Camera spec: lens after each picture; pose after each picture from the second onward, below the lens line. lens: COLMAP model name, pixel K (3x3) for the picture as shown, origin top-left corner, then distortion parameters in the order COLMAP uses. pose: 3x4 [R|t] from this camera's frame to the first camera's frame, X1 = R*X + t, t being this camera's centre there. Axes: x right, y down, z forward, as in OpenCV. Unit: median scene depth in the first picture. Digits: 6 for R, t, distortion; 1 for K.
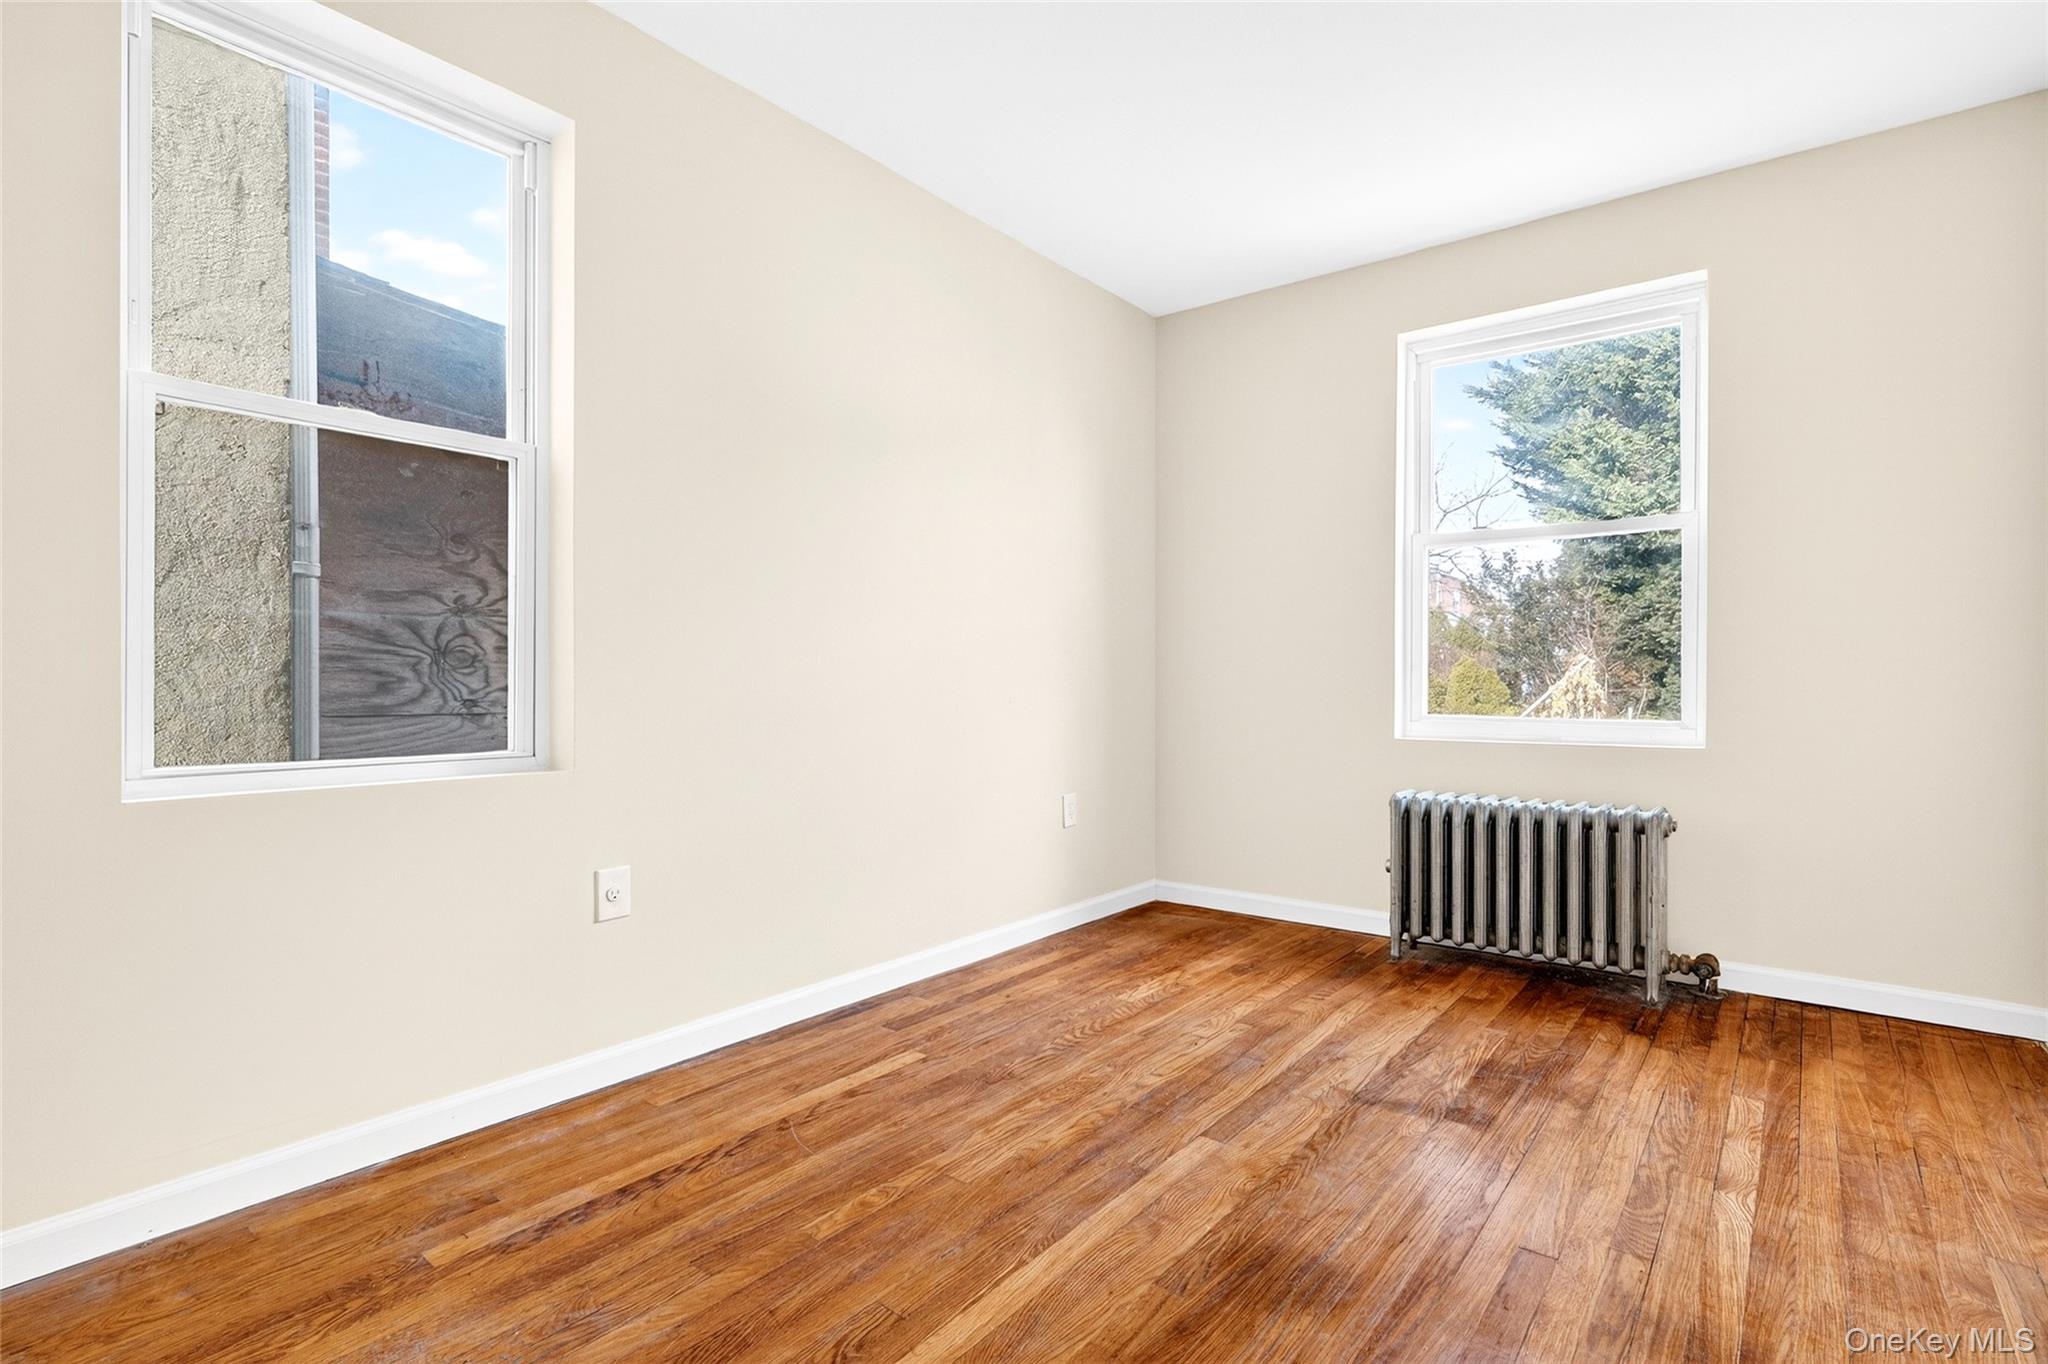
lens RADIAL K [[916.1, 0, 1018.7], [0, 916.1, 681.4], [0, 0, 1]] dist [-0.003168, 0.000304]
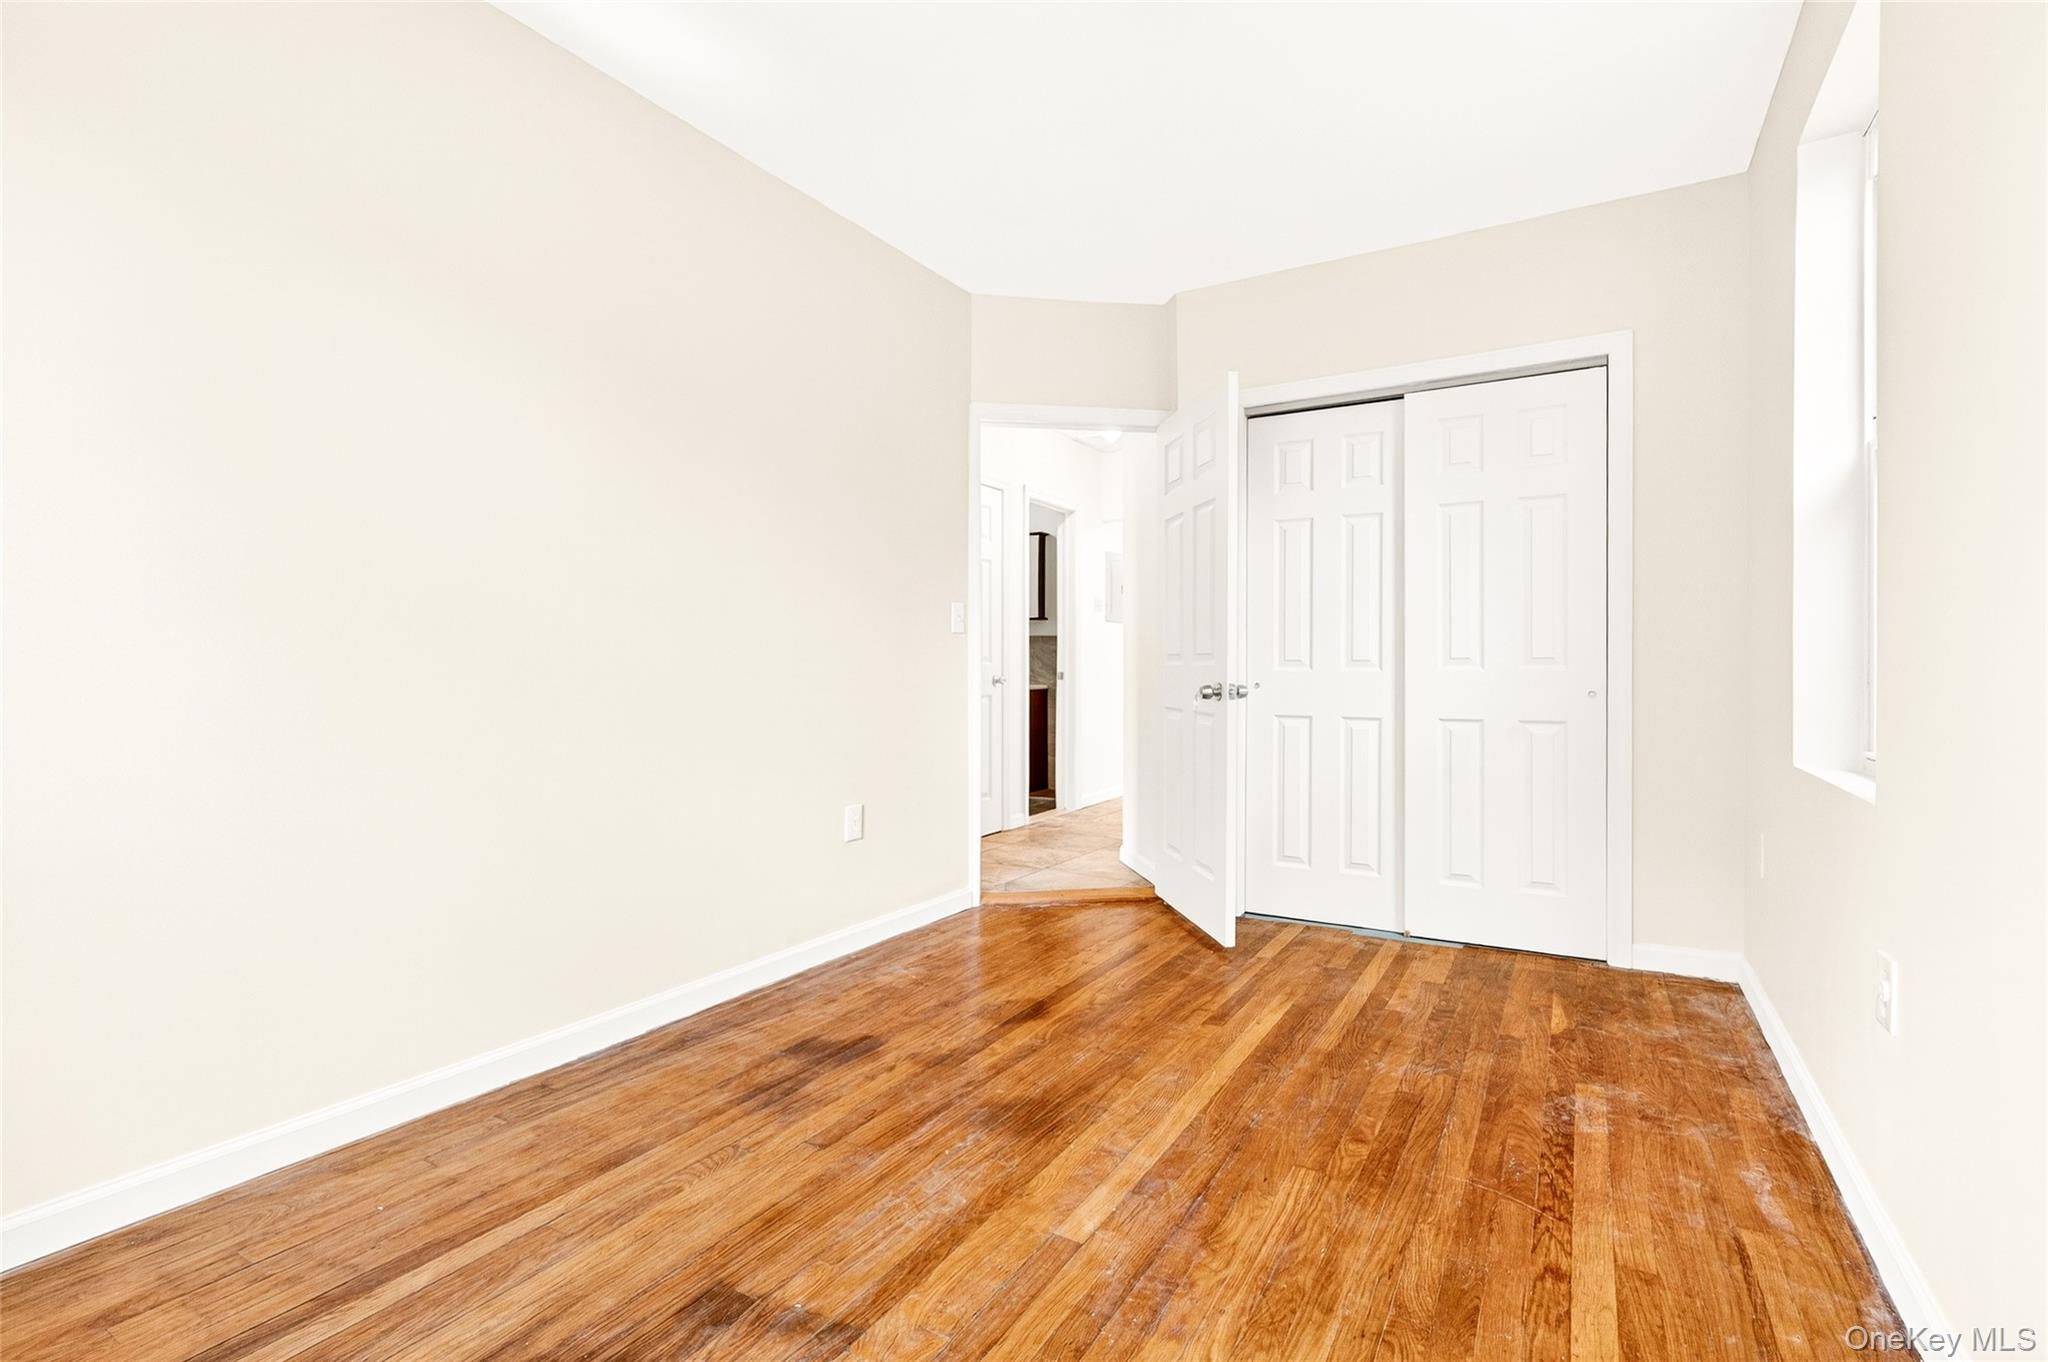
lens RADIAL K [[916.1, 0, 1018.7], [0, 916.1, 680.4], [0, 0, 1]] dist [-0.003168, 0.000304]
pose [[-0.988336, -0.003642, -0.152248, 0.407709], [-0.006508, 0.999811, 0.018335, -0.034109], [0.152152, 0.019112, -0.988172, 1.916005]]
